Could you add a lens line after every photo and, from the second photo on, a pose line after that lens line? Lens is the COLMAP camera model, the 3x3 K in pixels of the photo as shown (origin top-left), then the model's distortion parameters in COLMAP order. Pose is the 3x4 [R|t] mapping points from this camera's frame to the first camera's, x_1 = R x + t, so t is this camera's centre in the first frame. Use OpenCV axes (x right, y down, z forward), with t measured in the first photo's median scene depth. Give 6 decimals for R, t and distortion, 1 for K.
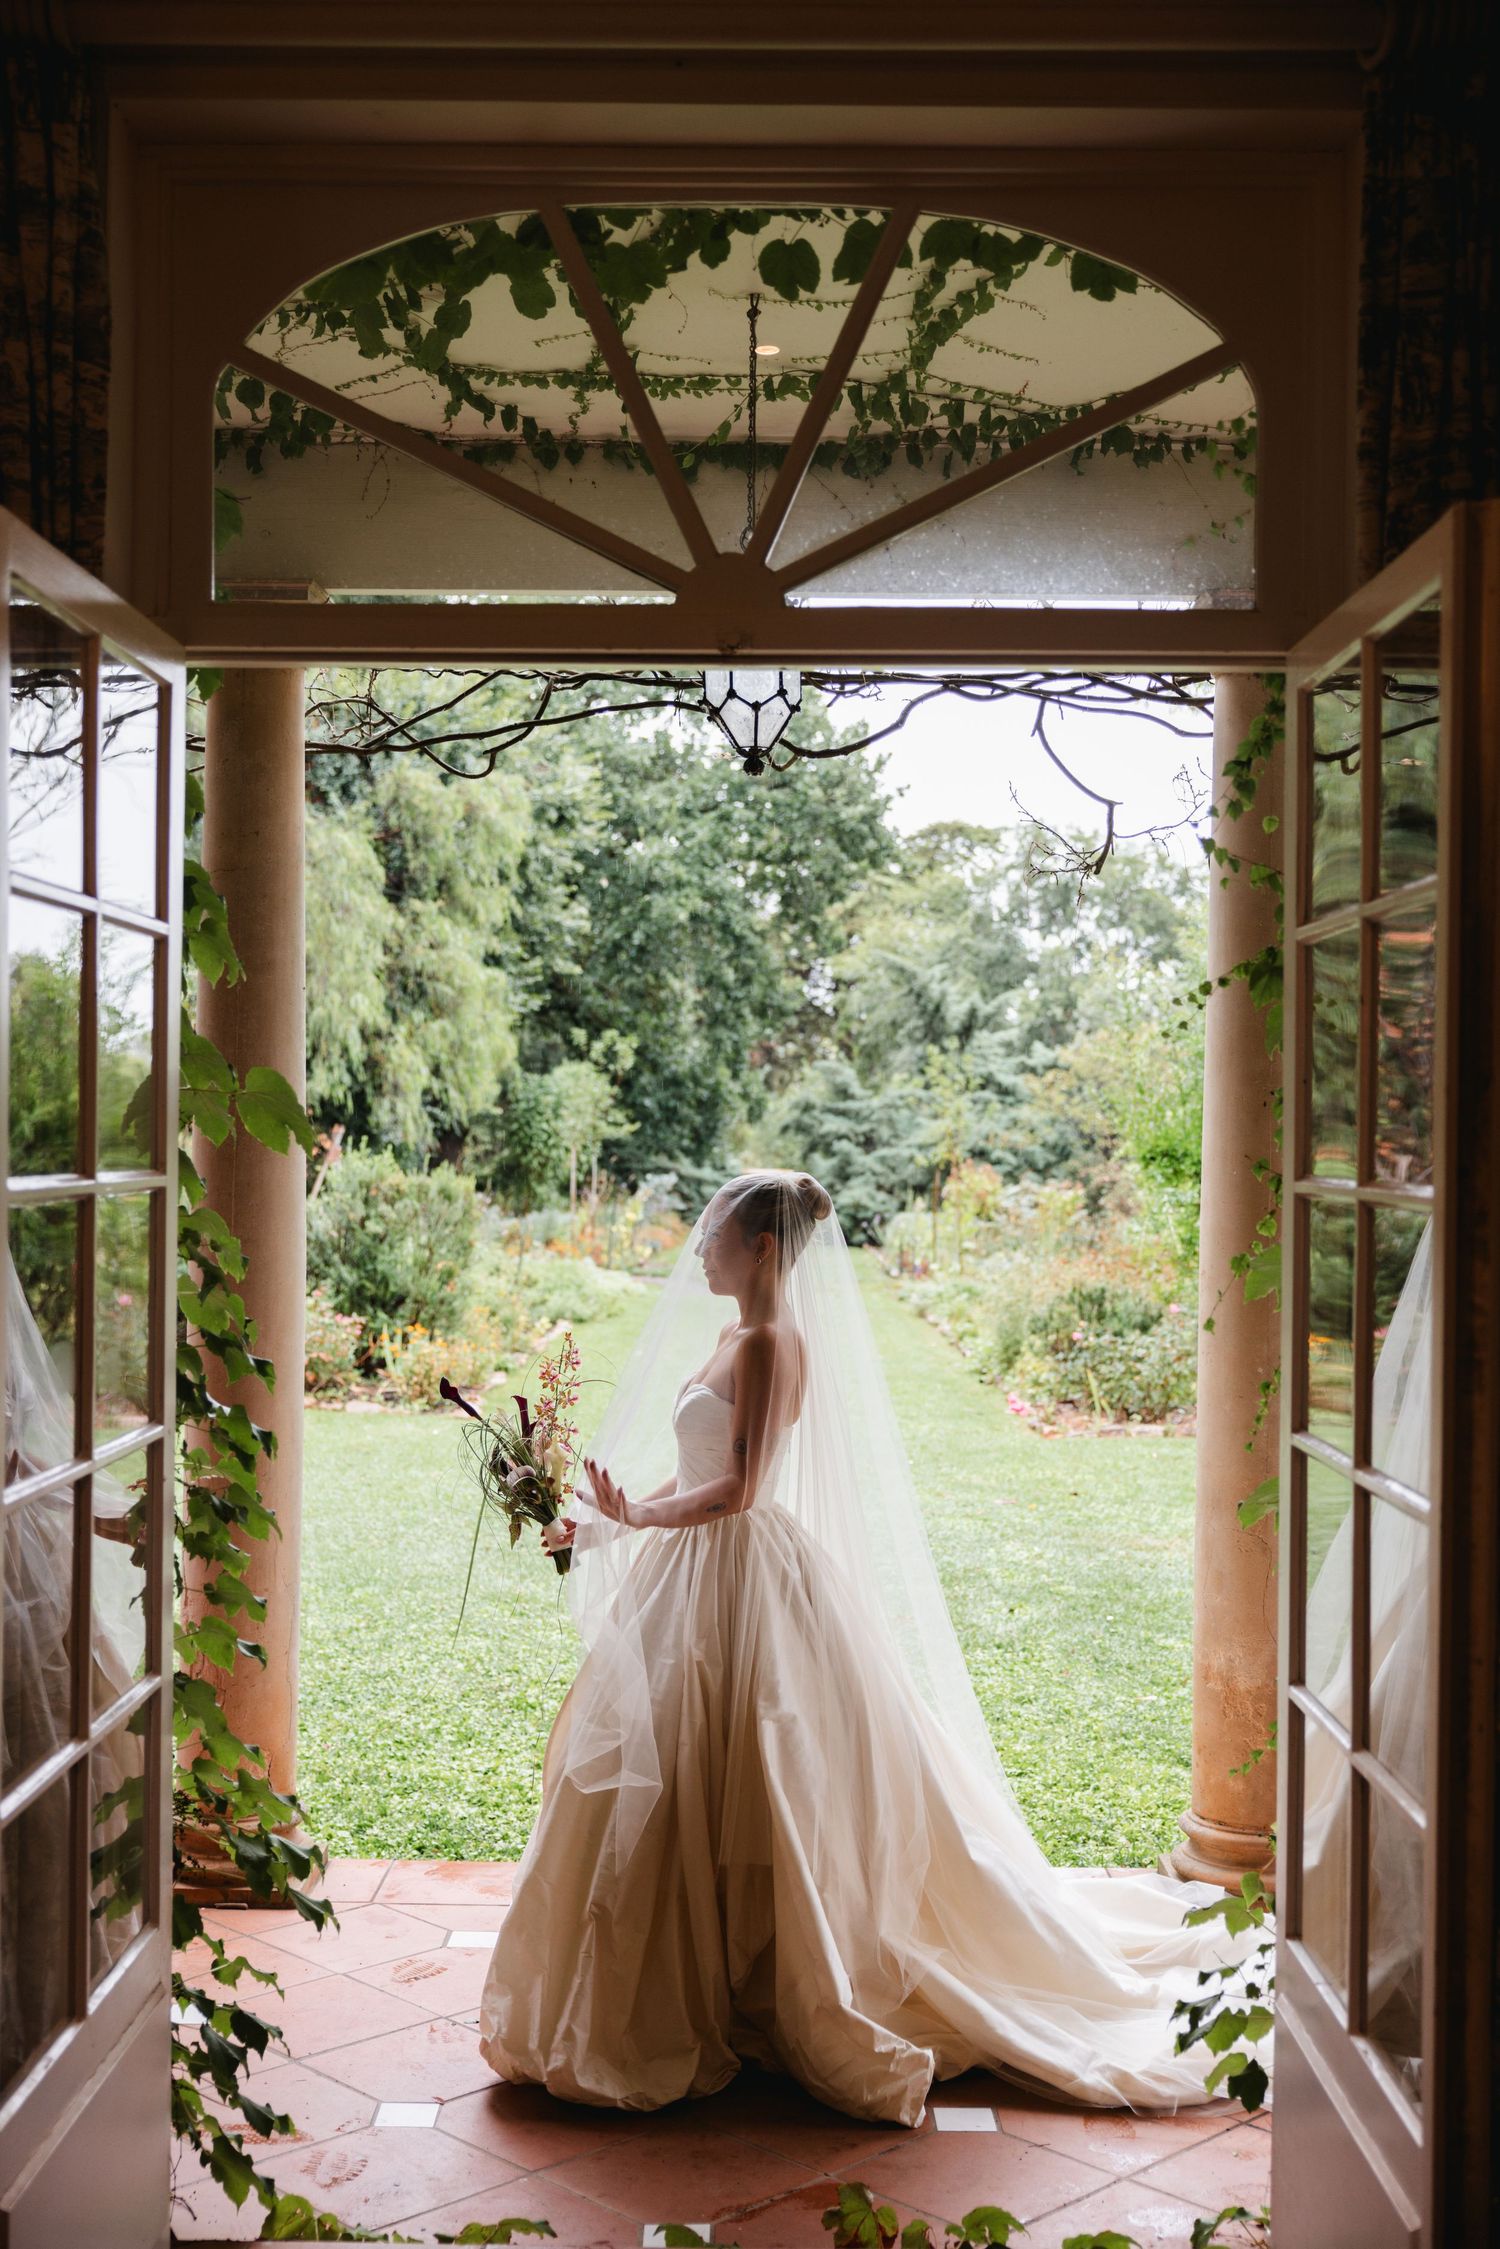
lens RADIAL K [[2459.8, 0, 728.2], [0, 2459.8, 1129.6], [0, 0, 1]] dist [-0.003975, 0.000000]
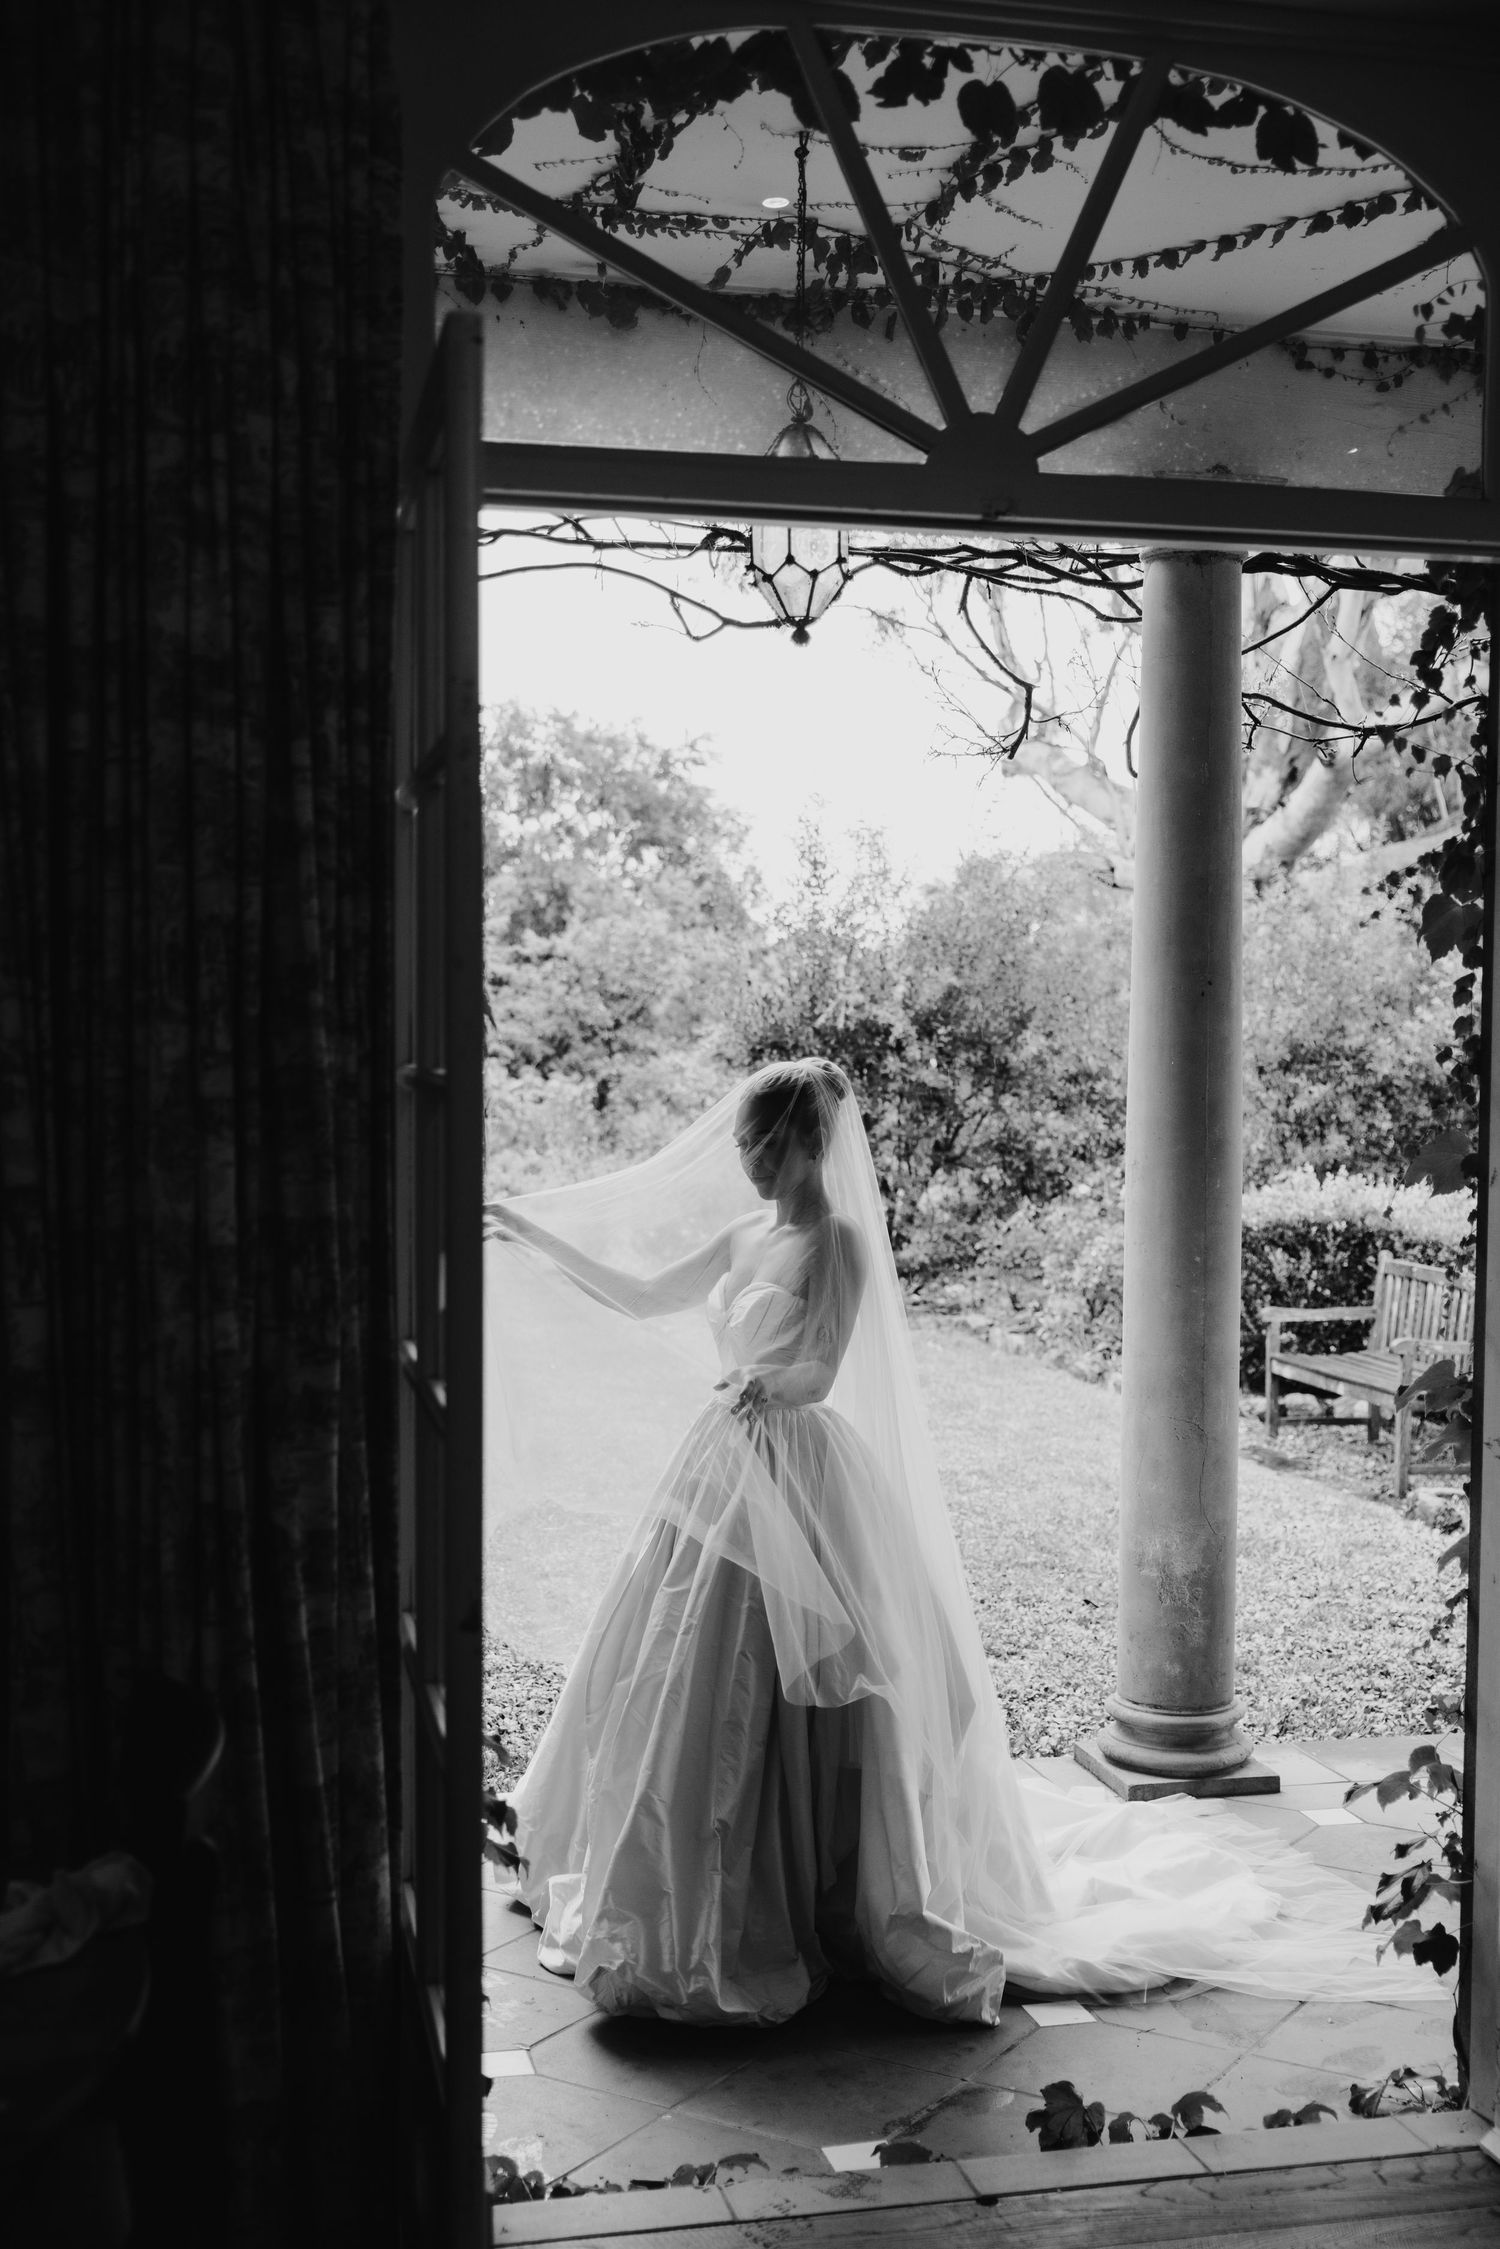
lens RADIAL K [[2556.7, 0, 764.9], [0, 2556.7, 1143.3], [0, 0, 1]] dist [0.002384, 0.000000]
pose [[0.971221, -0.012951, 0.237829, -0.193531], [0.001638, 0.998860, 0.047703, 0.000332], [-0.238176, -0.045941, 0.970135, 0.027993]]
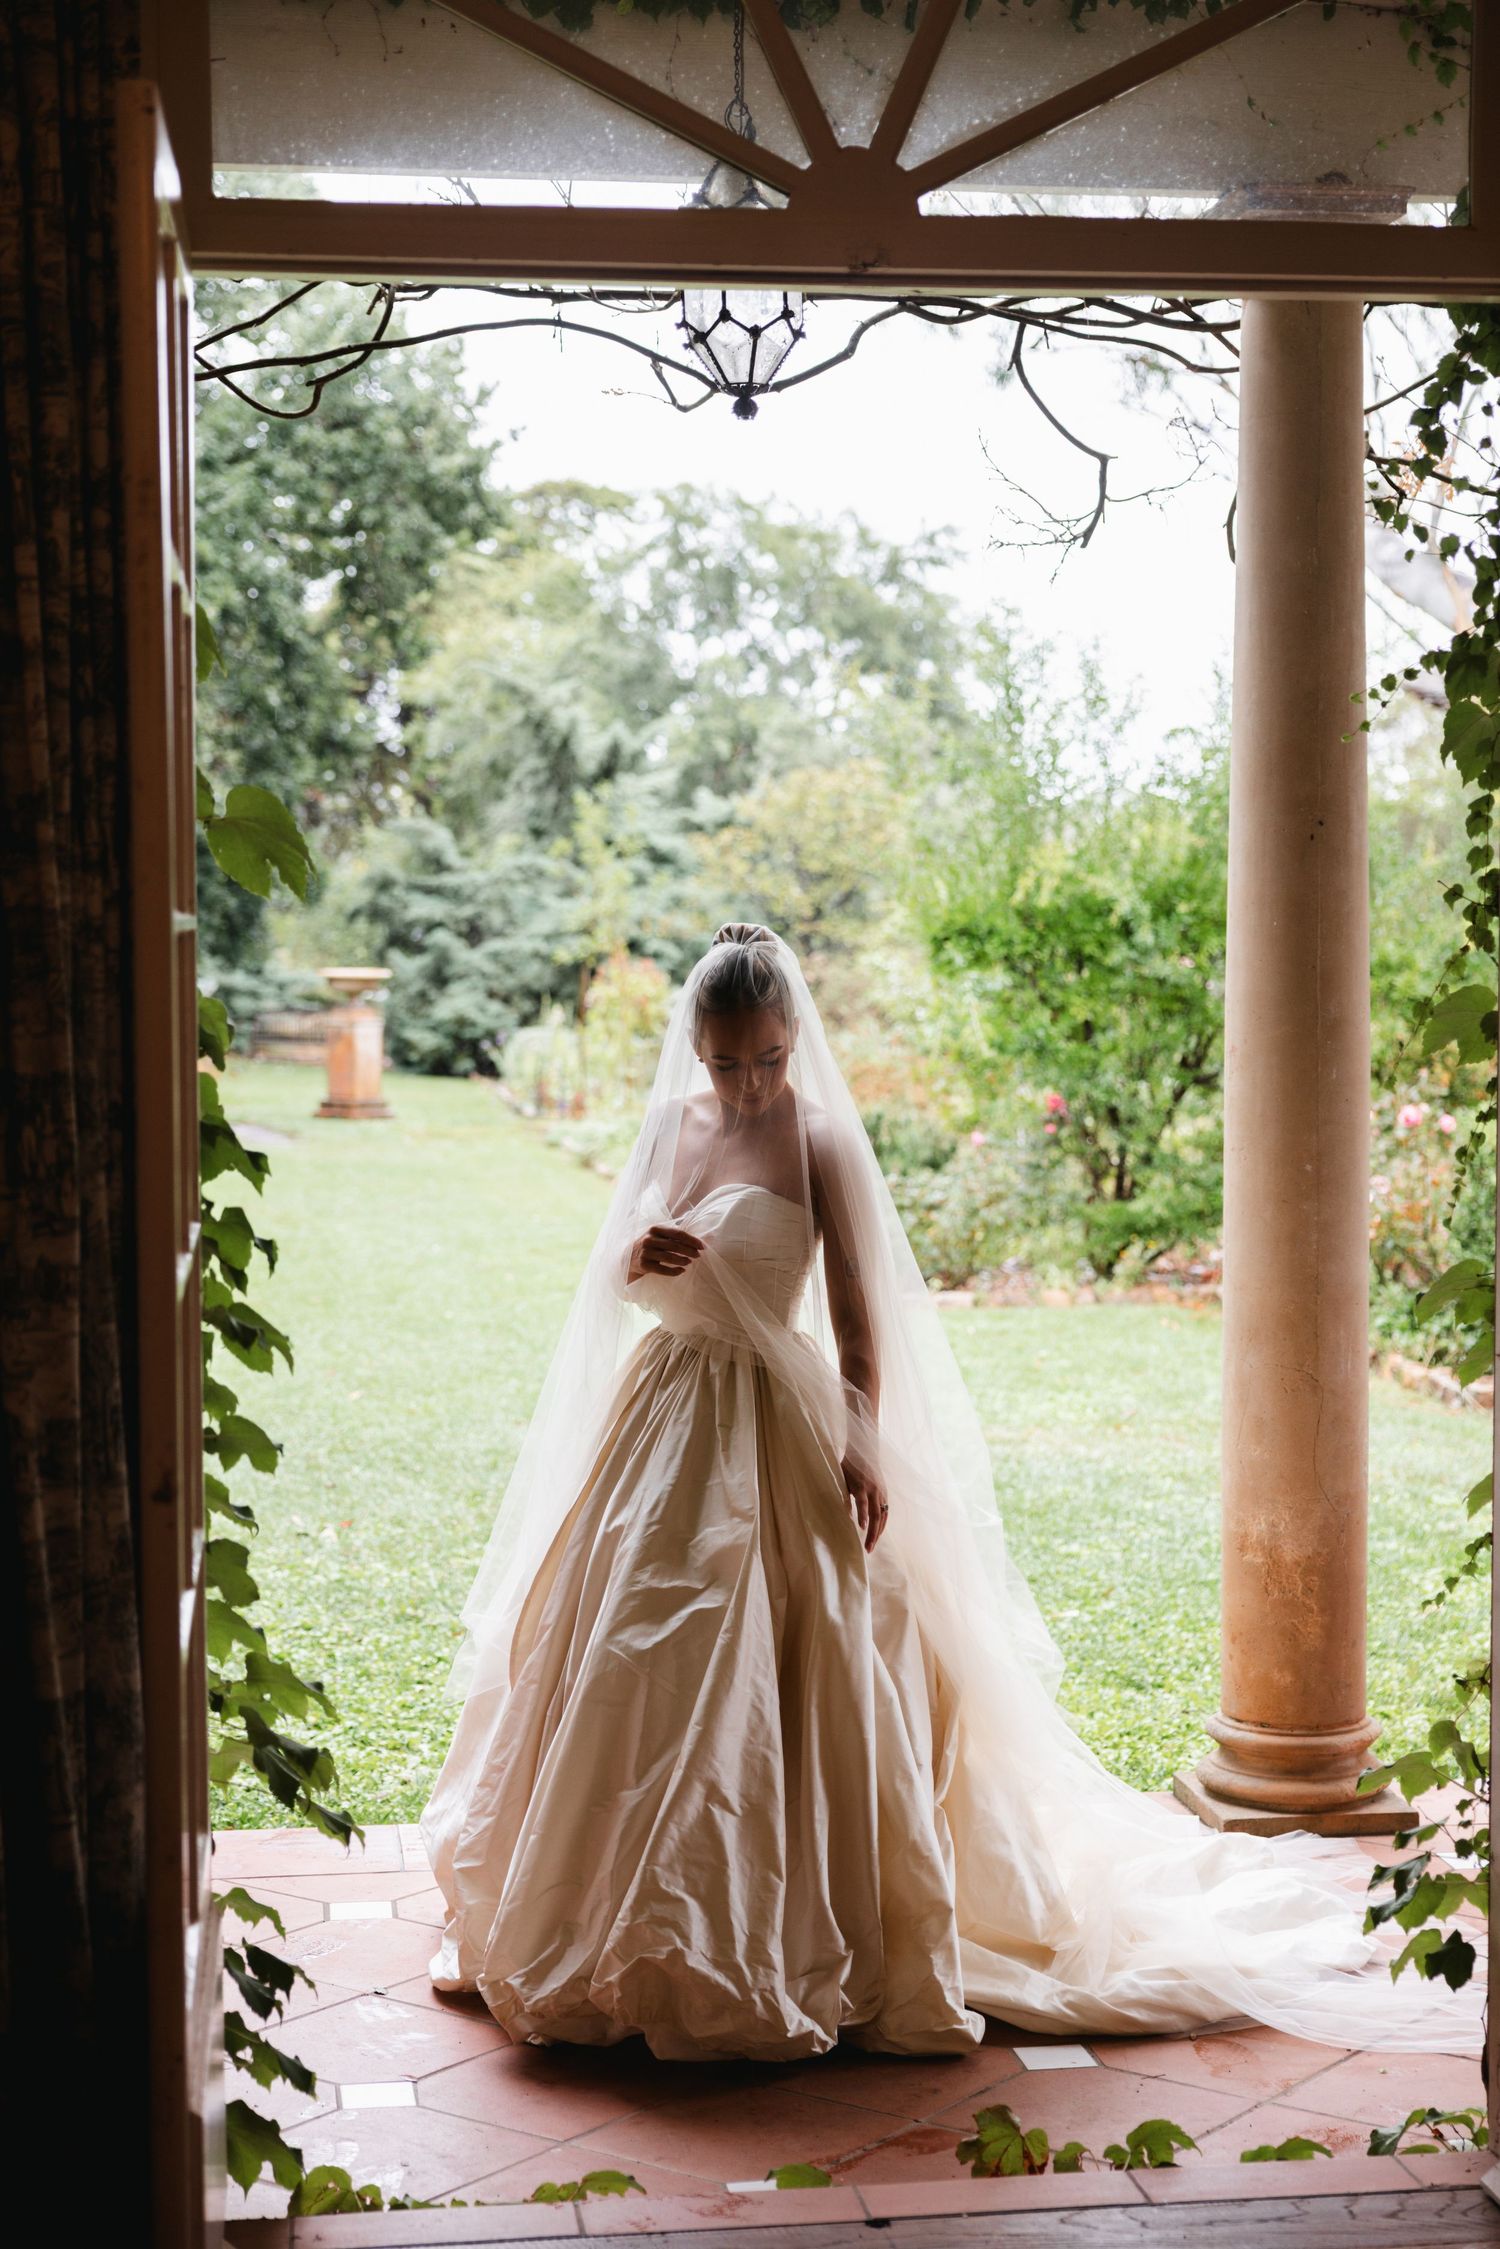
lens RADIAL K [[3480.2, 0, 748.7], [0, 3480.2, 1116.5], [0, 0, 1]] dist [0.032298, 0.000000]
pose [[0.988425, -0.021718, 0.150149, -0.130130], [0.013203, 0.998260, 0.057473, 0.012353], [-0.151136, -0.054826, 0.986991, -0.095924]]
